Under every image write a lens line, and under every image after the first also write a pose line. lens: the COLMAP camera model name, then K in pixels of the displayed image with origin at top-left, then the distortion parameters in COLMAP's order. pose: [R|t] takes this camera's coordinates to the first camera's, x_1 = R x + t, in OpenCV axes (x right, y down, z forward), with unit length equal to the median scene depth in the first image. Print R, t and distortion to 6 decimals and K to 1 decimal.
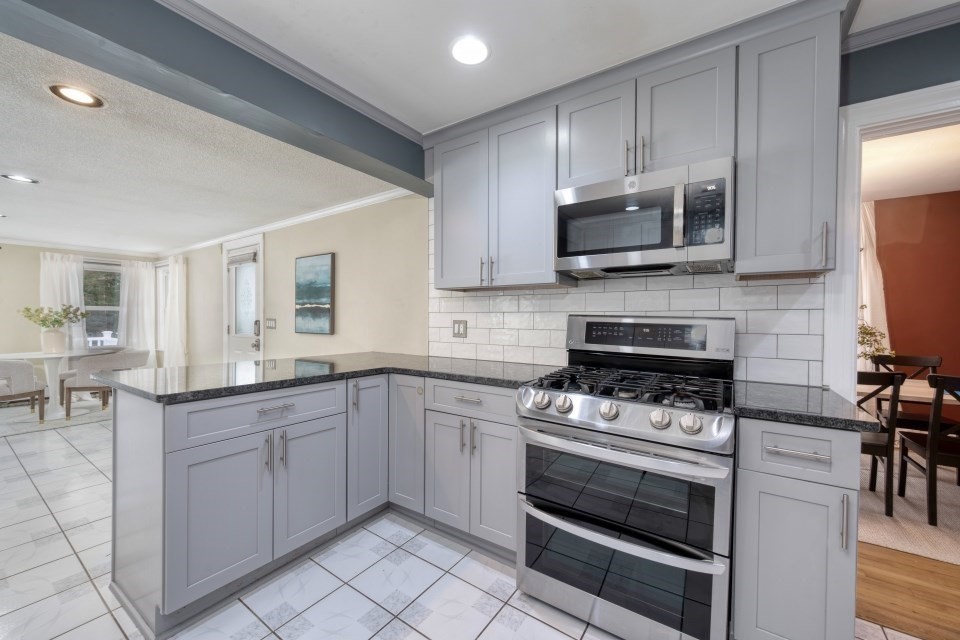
lens RADIAL K [[375.5, 0, 477.8], [0, 375.5, 323.0], [0, 0, 1]] dist [0.000473, -0.000023]
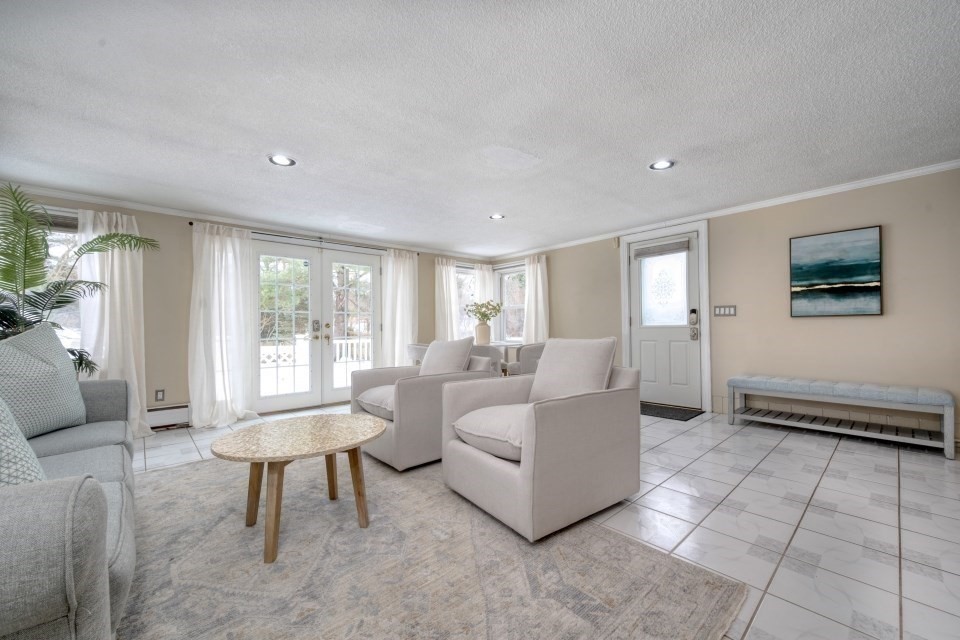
lens RADIAL K [[375.5, 0, 477.8], [0, 375.5, 323.0], [0, 0, 1]] dist [0.000473, -0.000023]
pose [[0.971616, -0.018850, -0.235812, -1.806547], [0.012614, 0.999530, -0.027927, 0.100030], [0.236228, 0.024160, 0.971397, -0.171737]]
